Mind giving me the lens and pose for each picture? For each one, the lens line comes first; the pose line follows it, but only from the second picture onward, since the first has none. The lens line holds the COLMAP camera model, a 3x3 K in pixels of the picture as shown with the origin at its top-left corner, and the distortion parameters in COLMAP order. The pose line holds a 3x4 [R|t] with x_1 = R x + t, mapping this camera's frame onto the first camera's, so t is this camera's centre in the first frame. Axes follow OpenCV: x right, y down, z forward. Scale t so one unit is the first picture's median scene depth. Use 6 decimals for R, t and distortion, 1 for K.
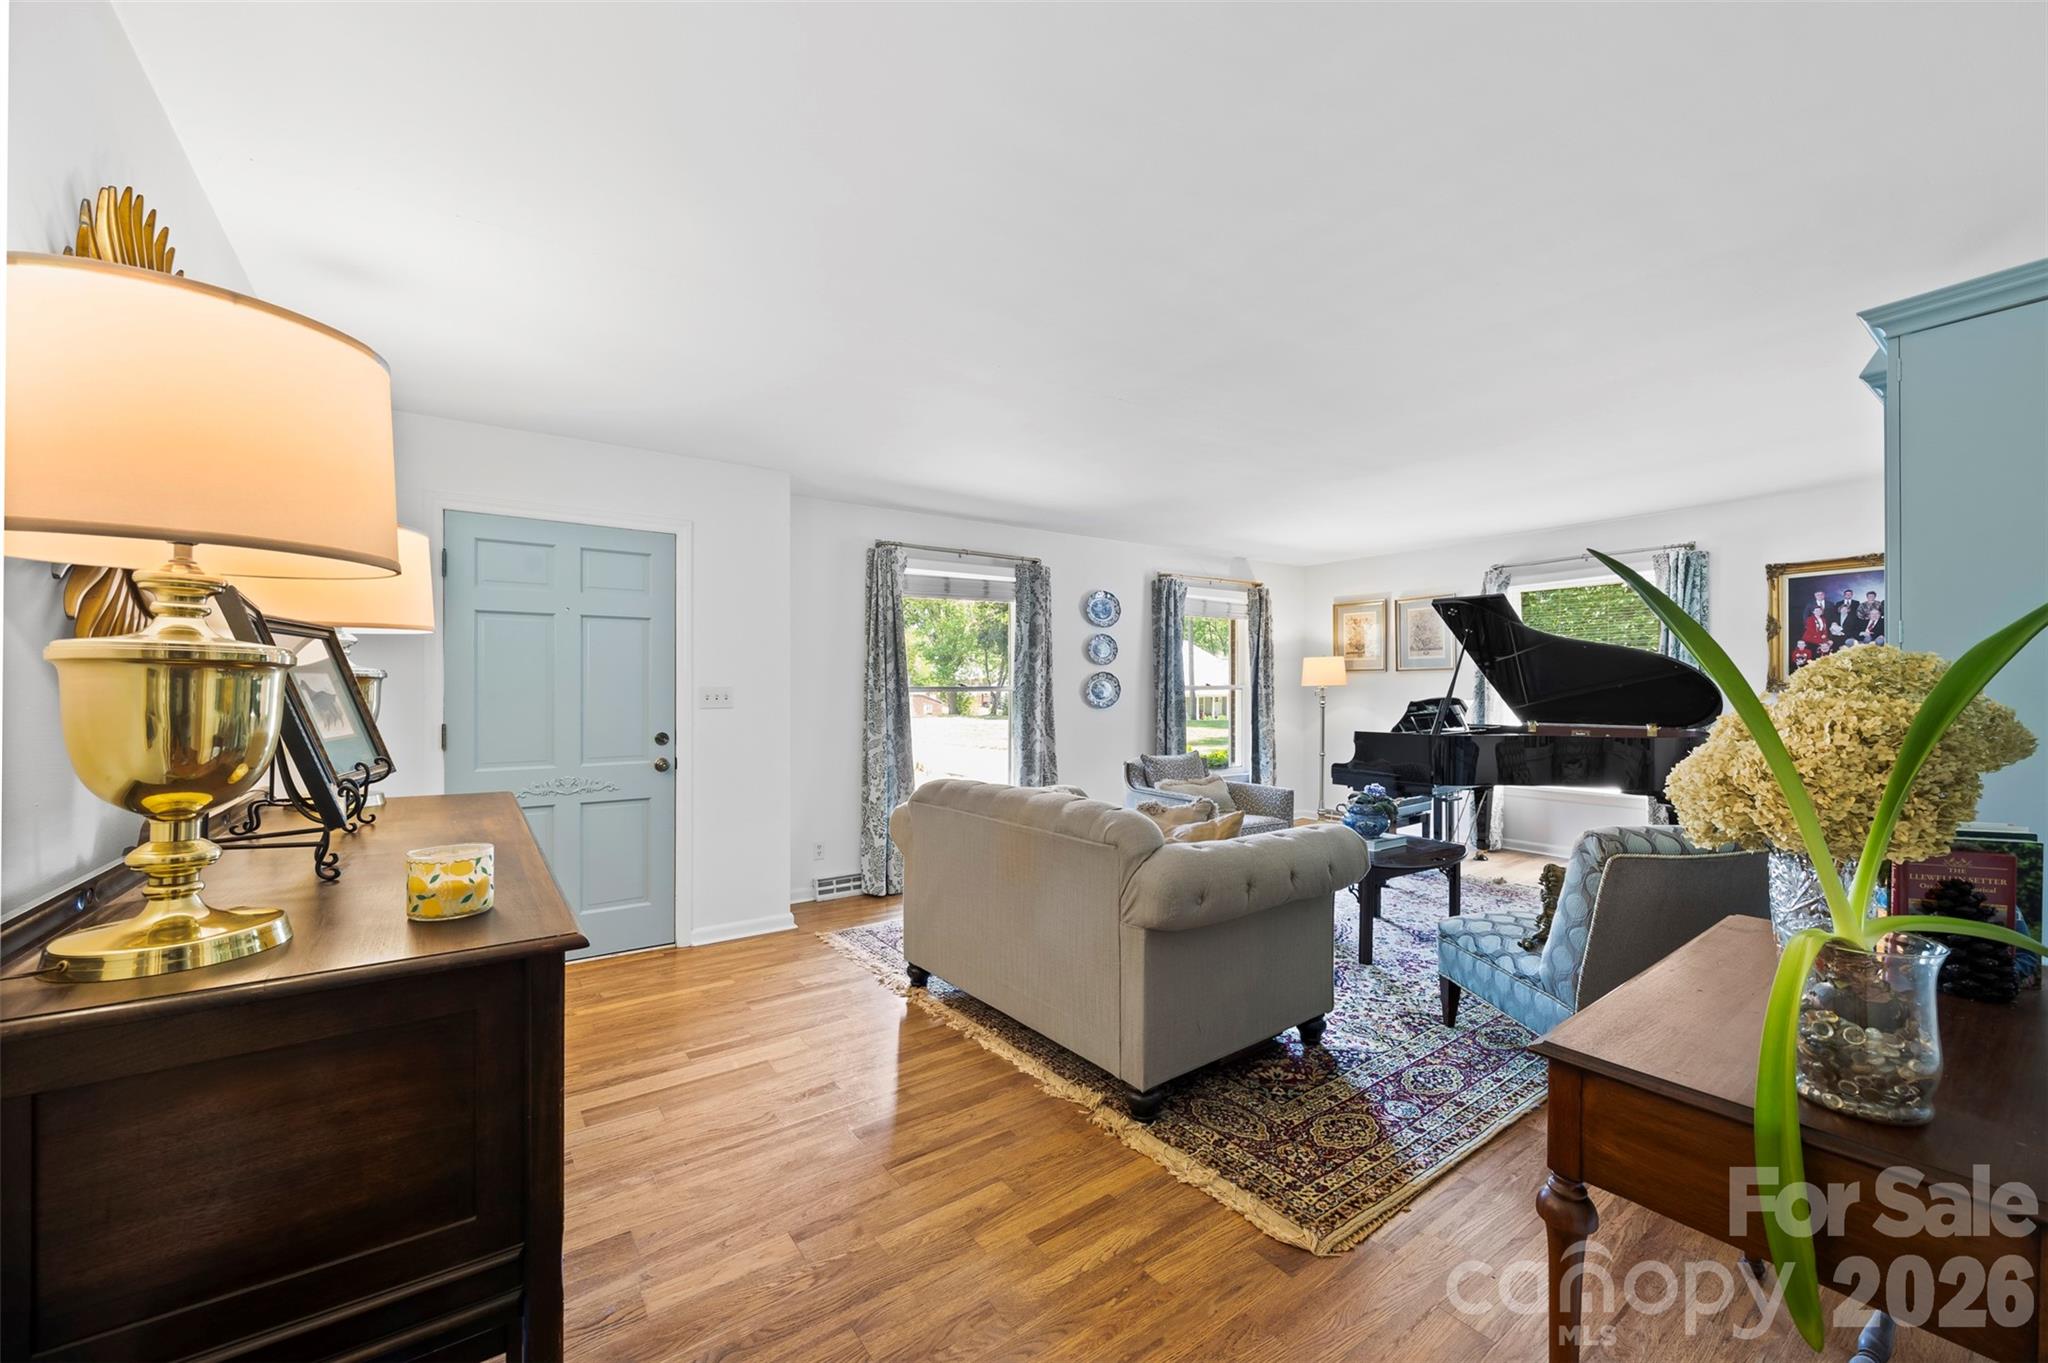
lens RADIAL K [[795.5, 0, 1039.4], [0, 795.5, 687.4], [0, 0, 1]] dist [-0.003633, 0.000619]
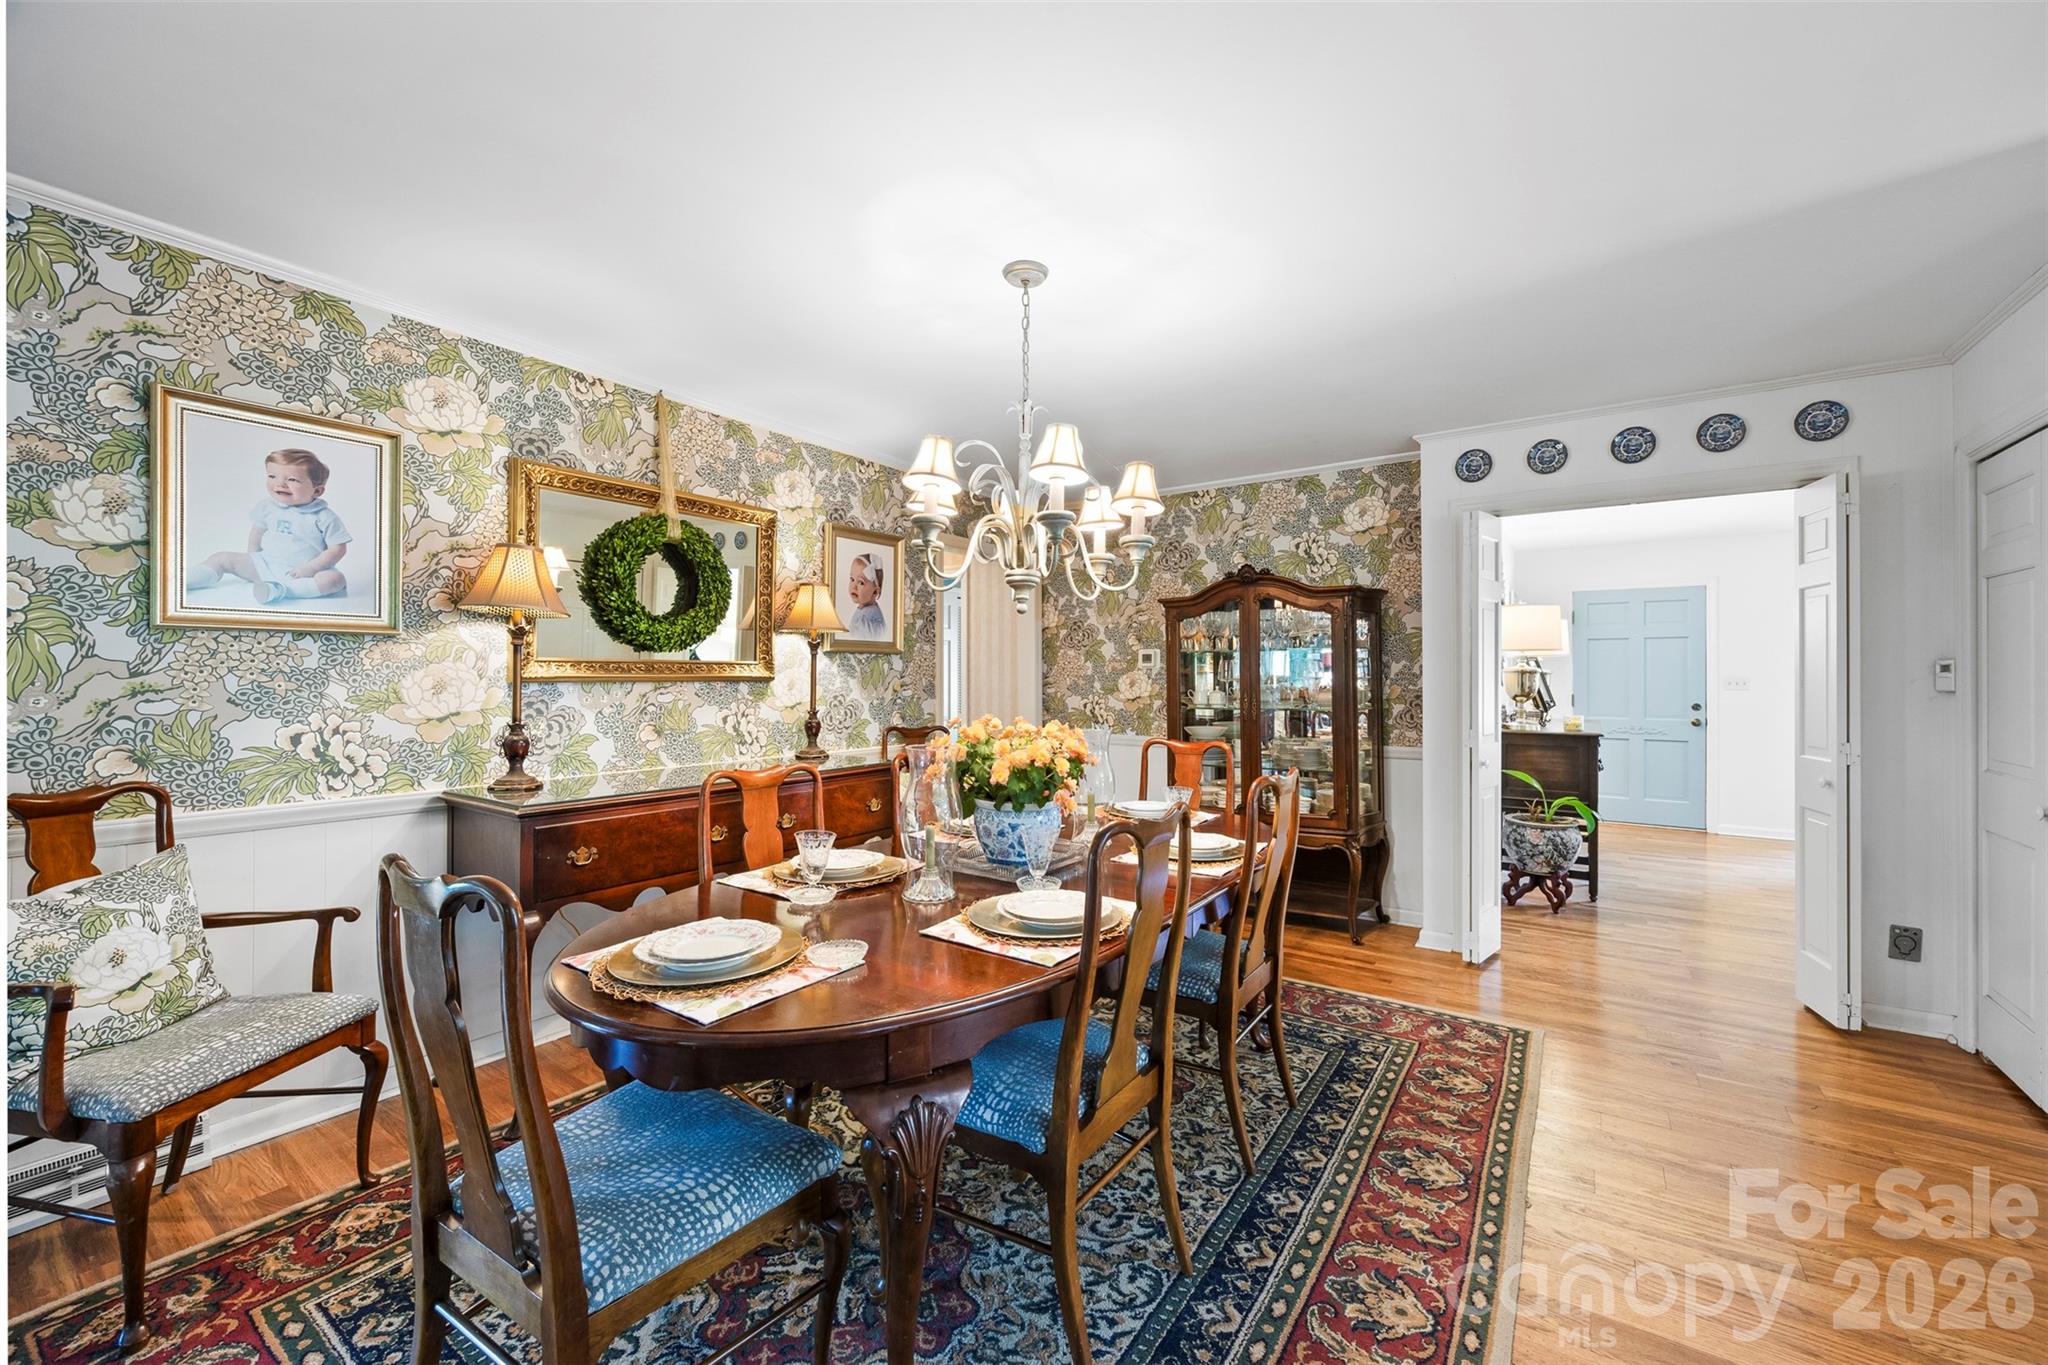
lens RADIAL K [[795.5, 0, 1039.7], [0, 795.5, 679.0], [0, 0, 1]] dist [-0.003633, 0.000619]
pose [[0.322445, -0.001785, -0.946586, 0.541957], [0.003896, 0.999992, -0.000559, -0.000680], [0.946580, -0.003508, 0.322450, -0.702615]]
